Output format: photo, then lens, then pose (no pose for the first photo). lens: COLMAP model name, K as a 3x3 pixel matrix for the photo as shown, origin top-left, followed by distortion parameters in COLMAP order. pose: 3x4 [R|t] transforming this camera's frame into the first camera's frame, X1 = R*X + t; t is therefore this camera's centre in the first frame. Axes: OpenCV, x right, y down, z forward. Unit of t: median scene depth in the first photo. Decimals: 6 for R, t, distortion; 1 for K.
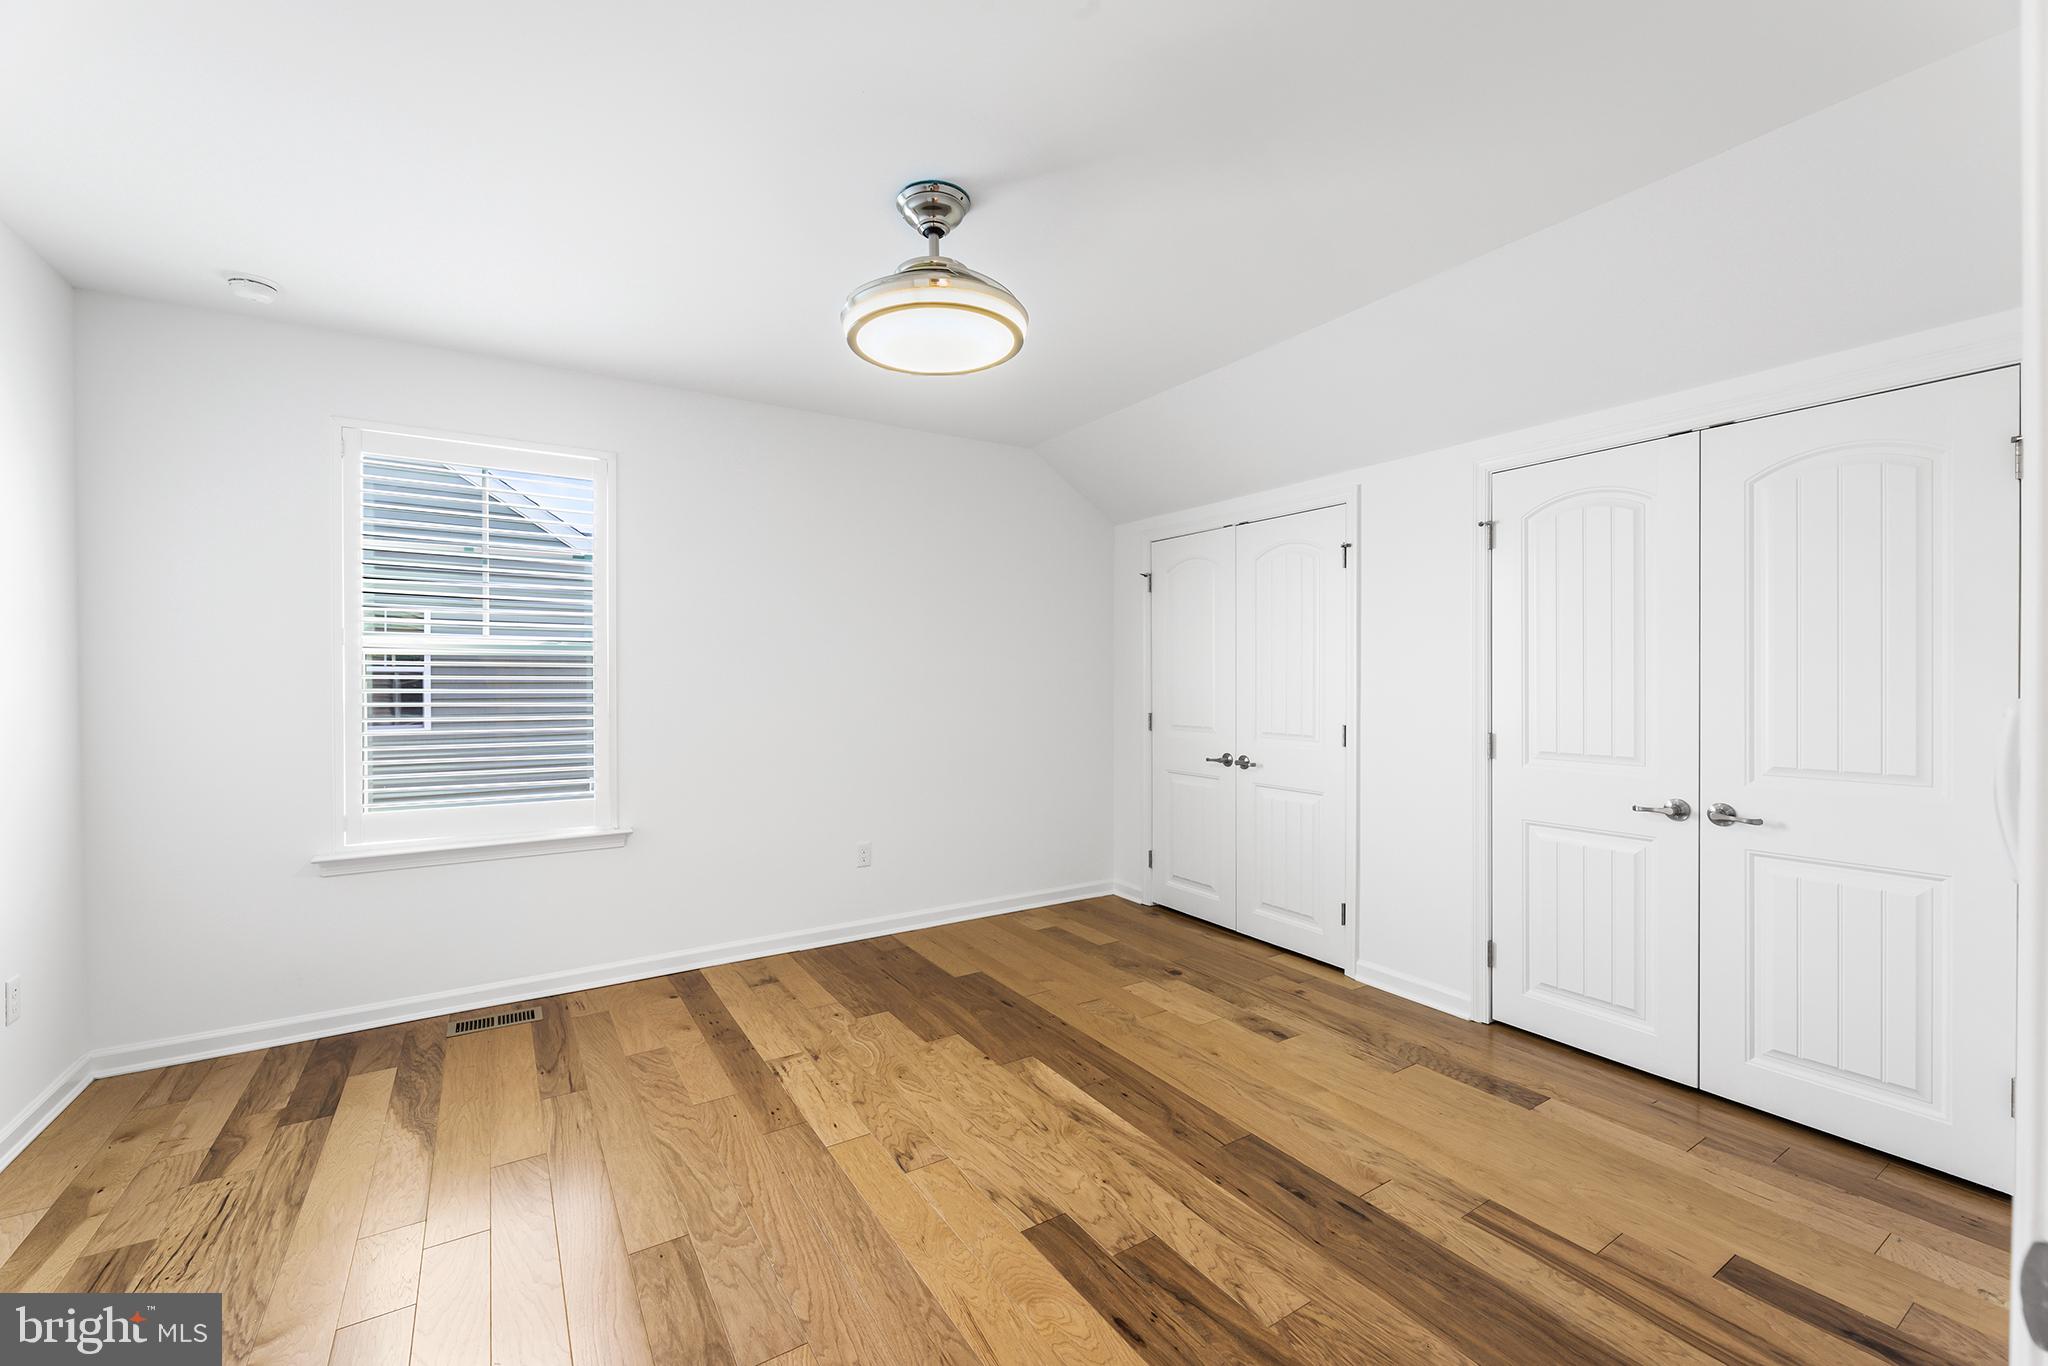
lens RADIAL K [[828.2, 0, 1026.7], [0, 828.2, 679.3], [0, 0, 1]] dist [-0.002380, -0.000465]
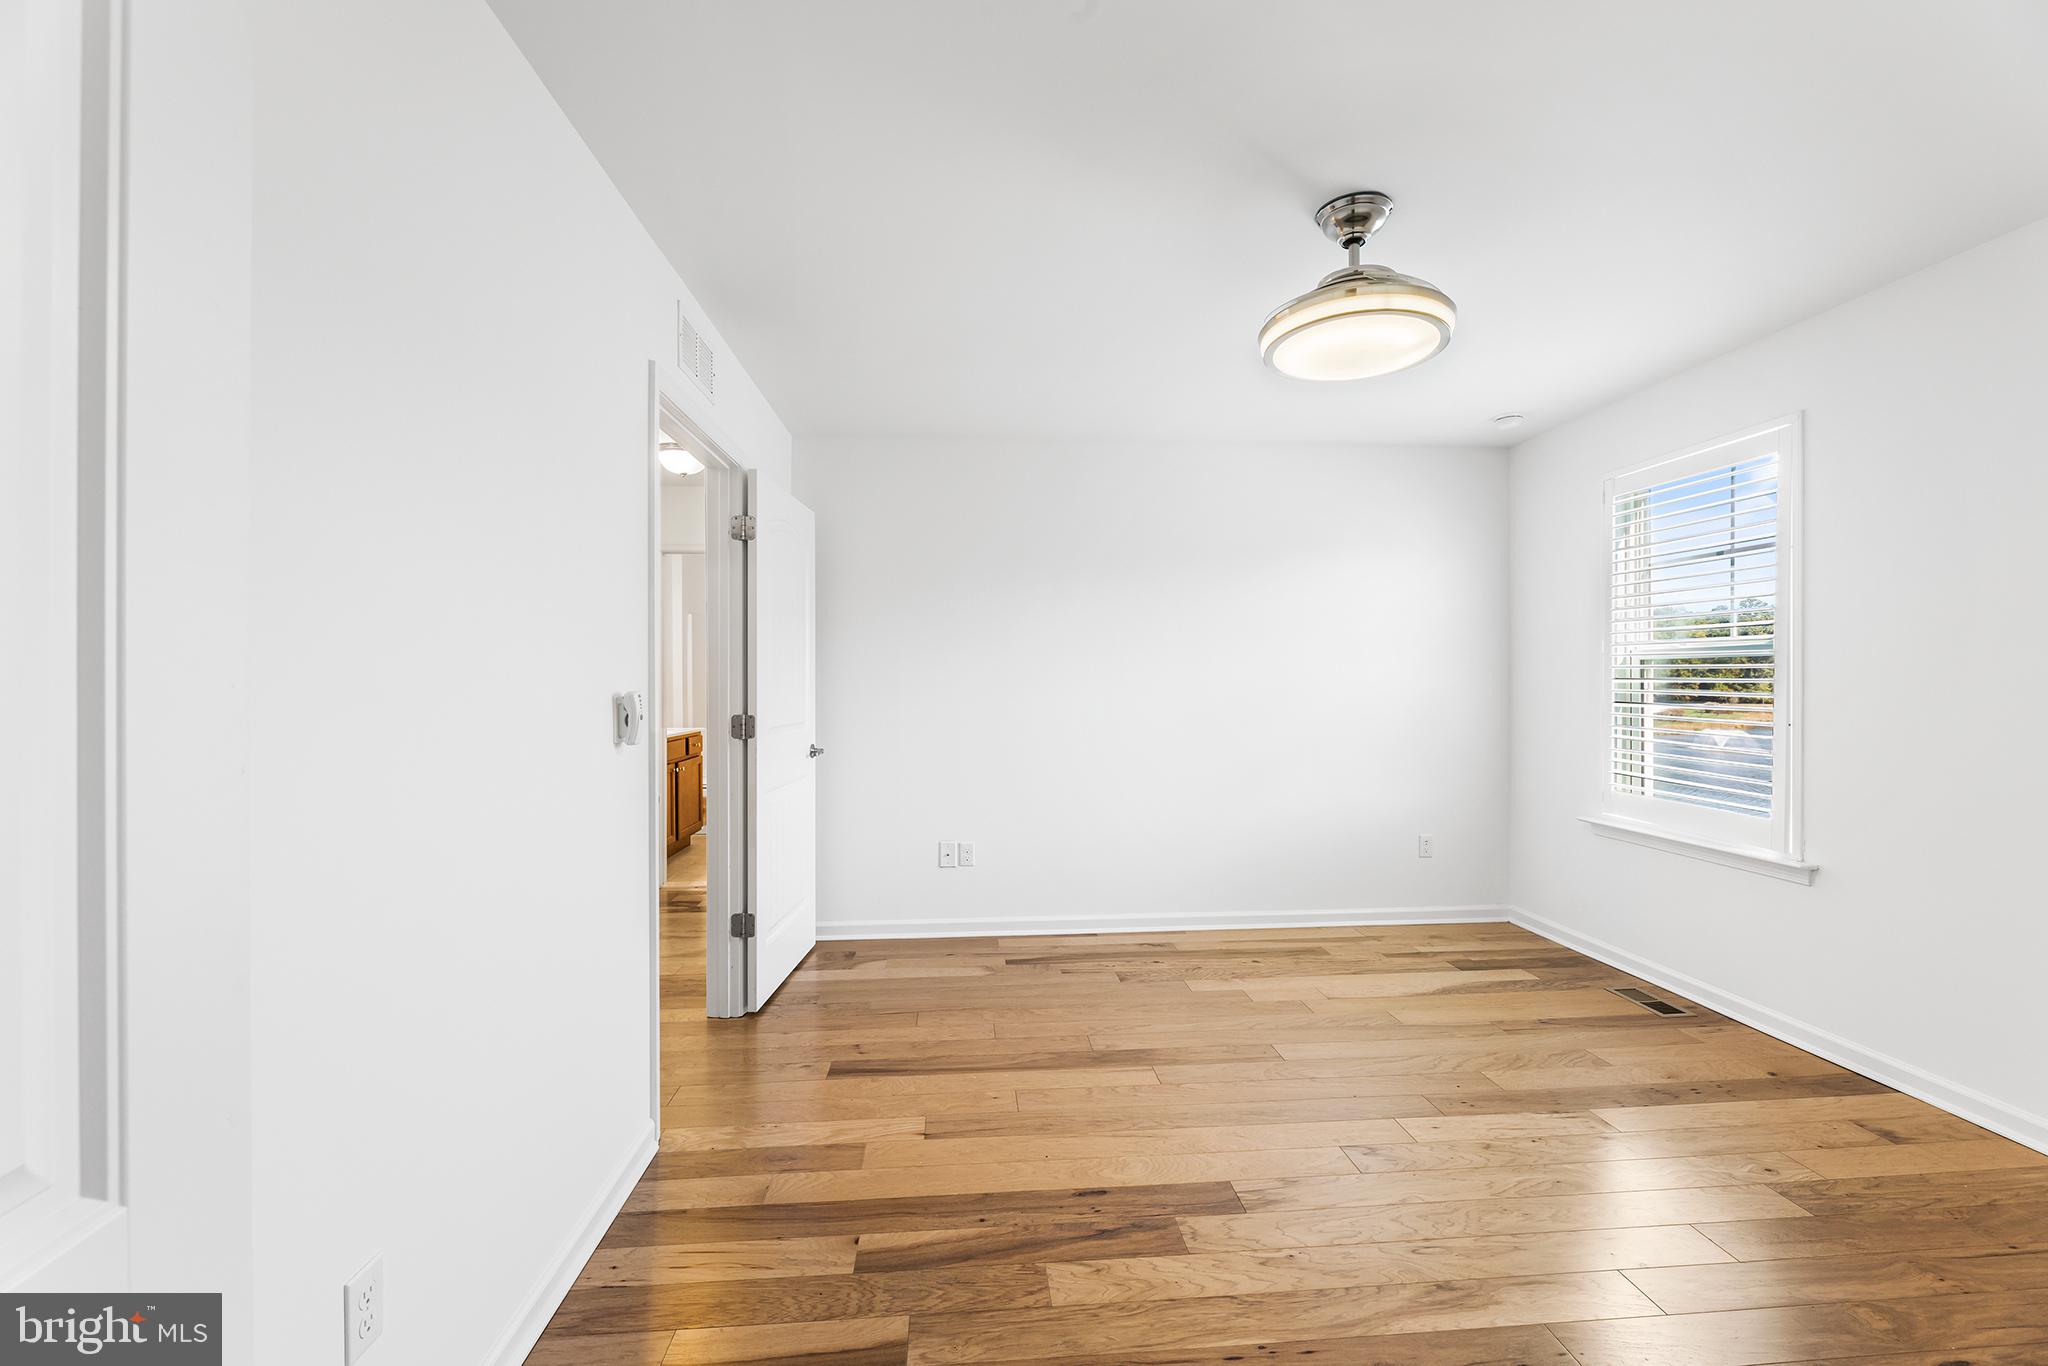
lens RADIAL K [[828.2, 0, 1026.7], [0, 828.2, 679.3], [0, 0, 1]] dist [-0.002380, -0.000465]
pose [[-0.466625, 0.002828, -0.884451, 0.878252], [0.001720, 0.999996, 0.002290, -0.009084], [0.884454, -0.000452, -0.466627, 1.017147]]
